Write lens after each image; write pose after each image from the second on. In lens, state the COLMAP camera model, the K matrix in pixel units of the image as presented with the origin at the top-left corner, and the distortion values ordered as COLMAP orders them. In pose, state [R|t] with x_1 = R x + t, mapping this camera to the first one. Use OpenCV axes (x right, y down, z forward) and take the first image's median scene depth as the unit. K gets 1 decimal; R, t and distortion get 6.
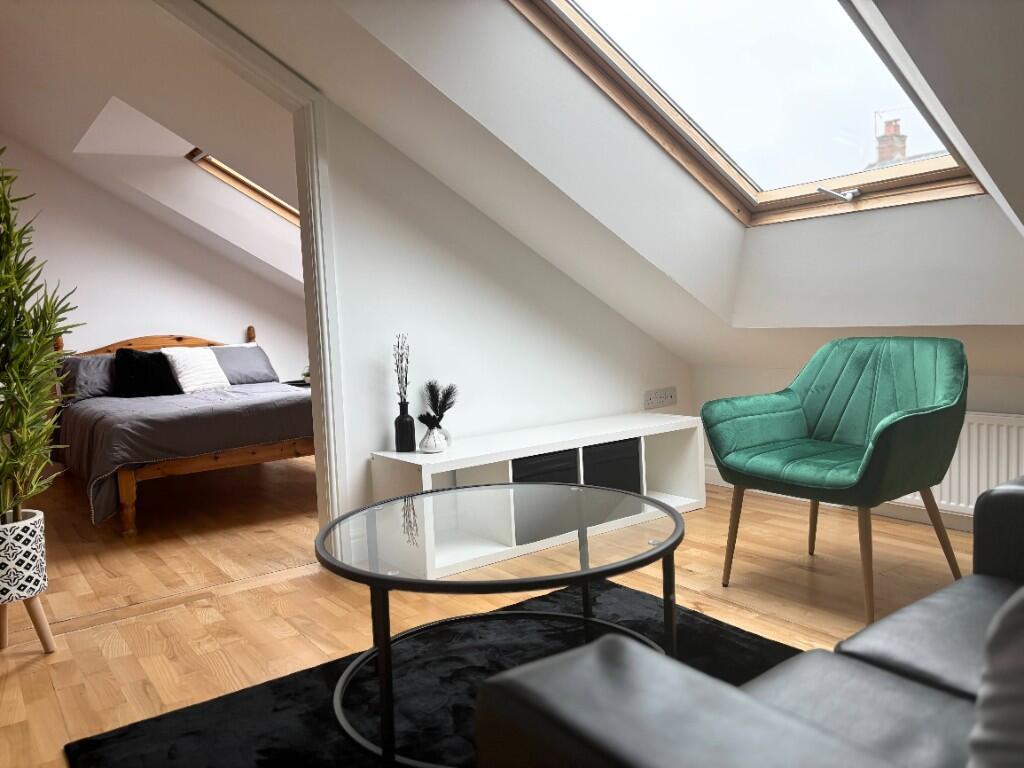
lens RADIAL K [[768.3, 0, 513.4], [0, 768.3, 379.6], [0, 0, 1]] dist [0.060902, -0.068026]
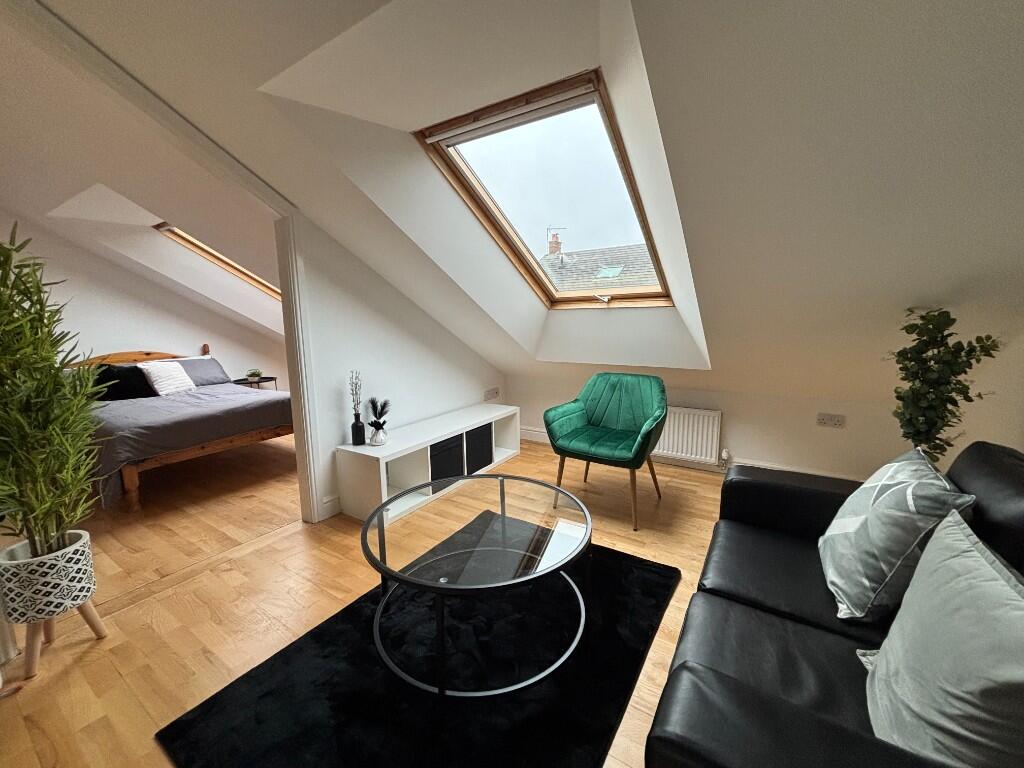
lens RADIAL K [[409.3, 0, 513.8], [0, 409.3, 383.2], [0, 0, 1]] dist [-0.001369, 0.000056]
pose [[0.932202, -0.022587, 0.361234, -0.147189], [-0.000139, 0.998028, 0.062763, -0.086250], [-0.361939, -0.058558, 0.930361, 0.111136]]
